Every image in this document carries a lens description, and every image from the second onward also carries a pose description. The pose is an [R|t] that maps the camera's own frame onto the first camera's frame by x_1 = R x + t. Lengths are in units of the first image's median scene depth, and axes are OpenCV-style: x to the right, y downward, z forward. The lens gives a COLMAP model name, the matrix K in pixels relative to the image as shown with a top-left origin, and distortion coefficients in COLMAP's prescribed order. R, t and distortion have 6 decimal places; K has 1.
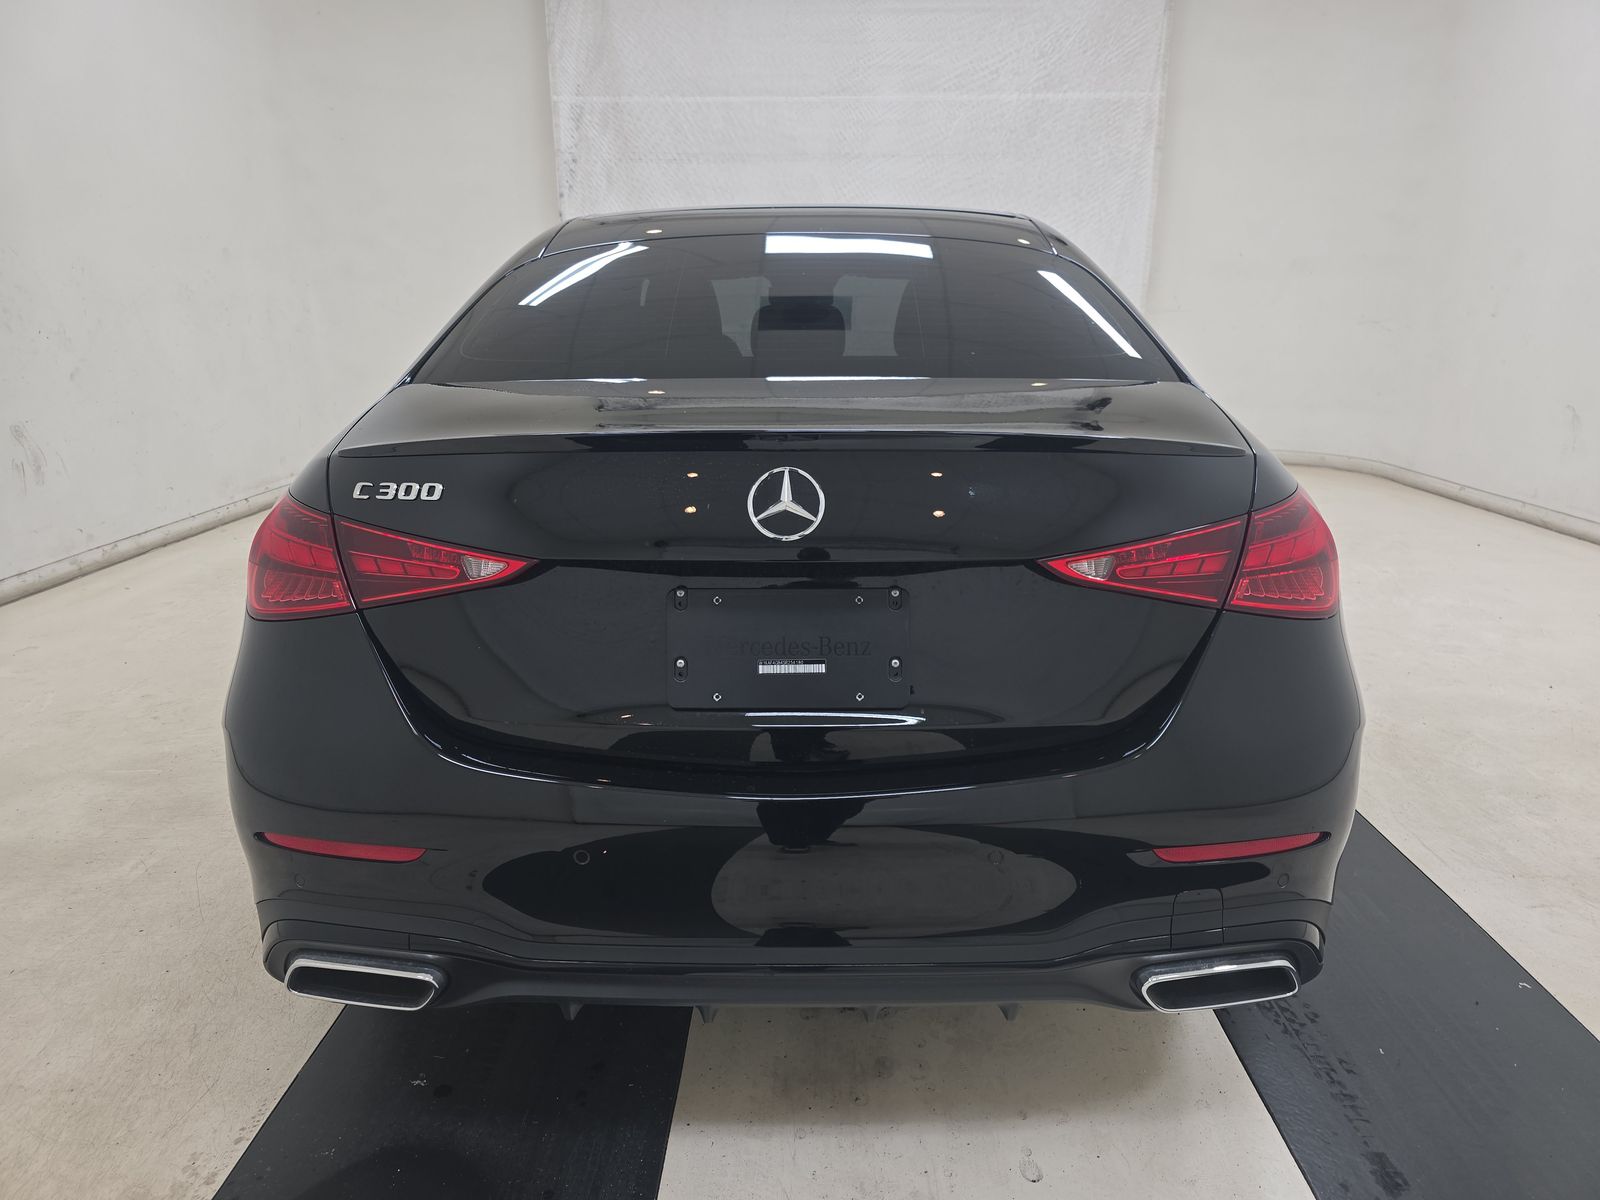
lens RADIAL K [[1085.5, 0, 794.4], [0, 1085.5, 605.3], [0, 0, 1]] dist [0.020289, -0.017170]
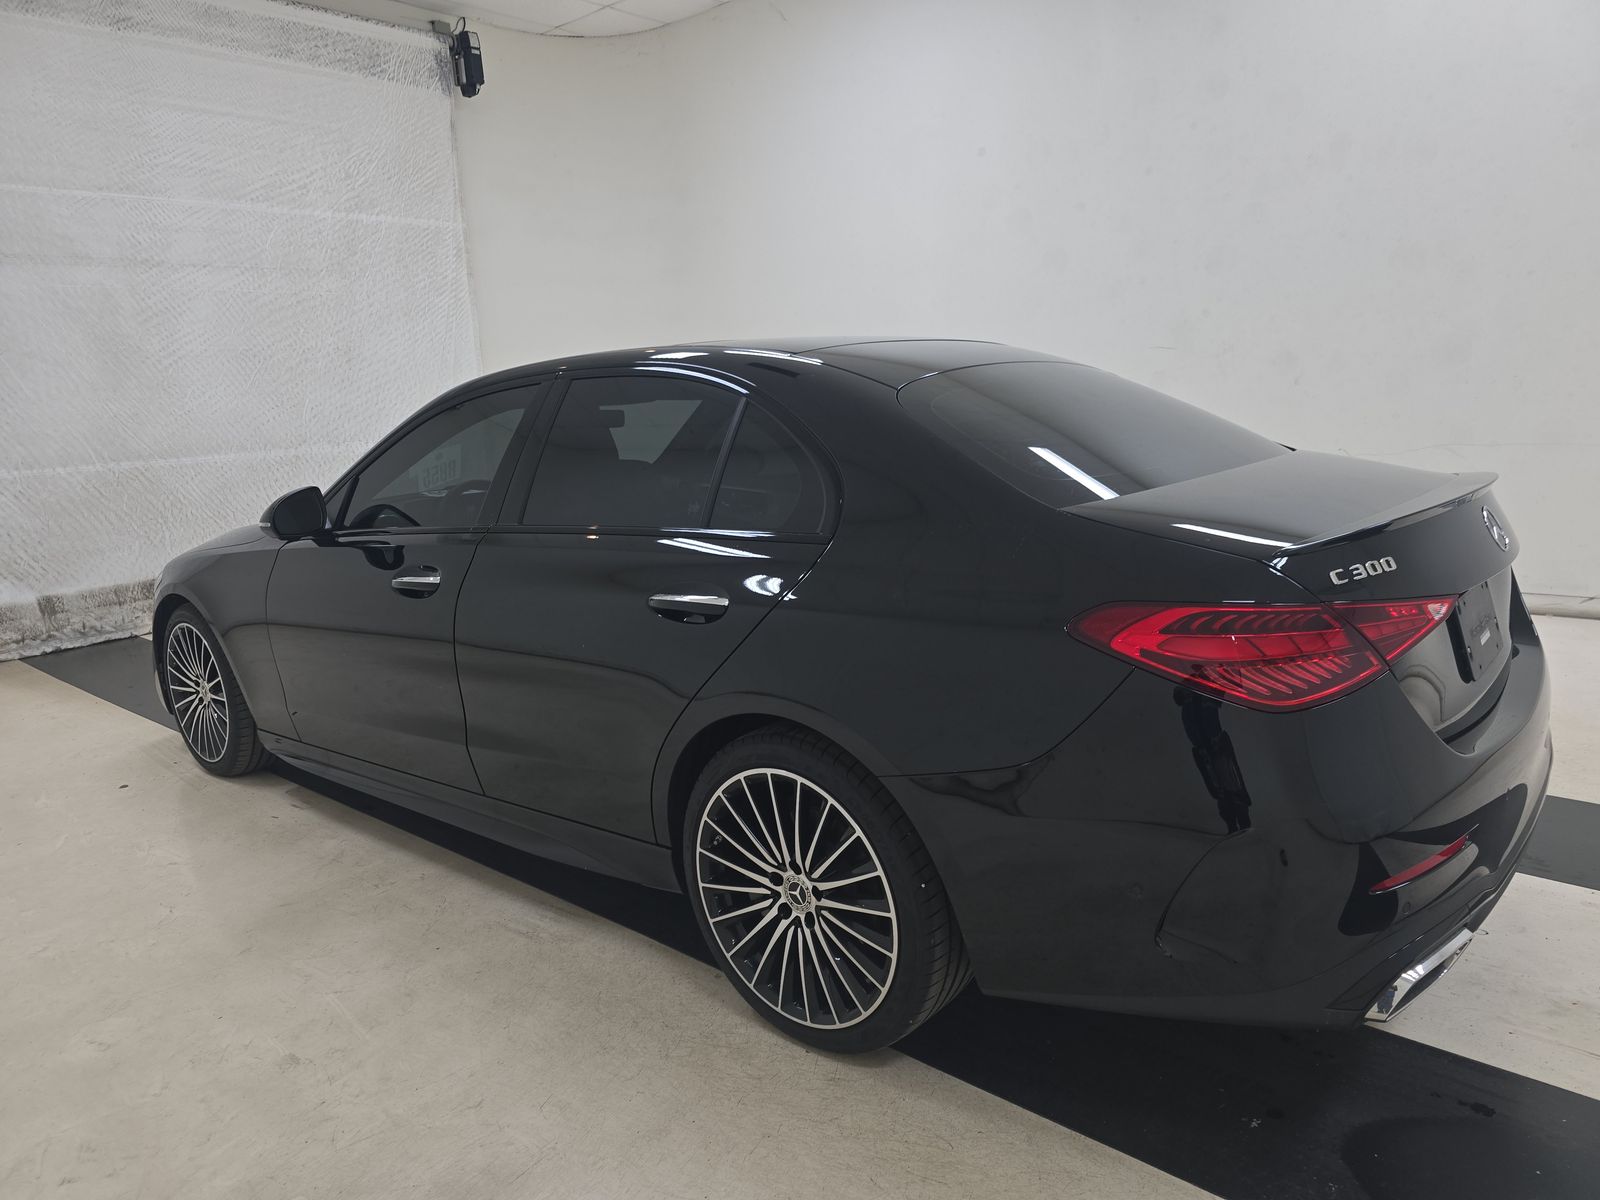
lens RADIAL K [[1085.5, 0, 799.6], [0, 1085.5, 598.8], [0, 0, 1]] dist [0.020289, -0.017170]
pose [[0.630848, -0.176766, 0.755503, -0.320748], [0.252105, 0.967570, 0.015874, -0.047706], [-0.733808, 0.180452, 0.654953, 0.123333]]
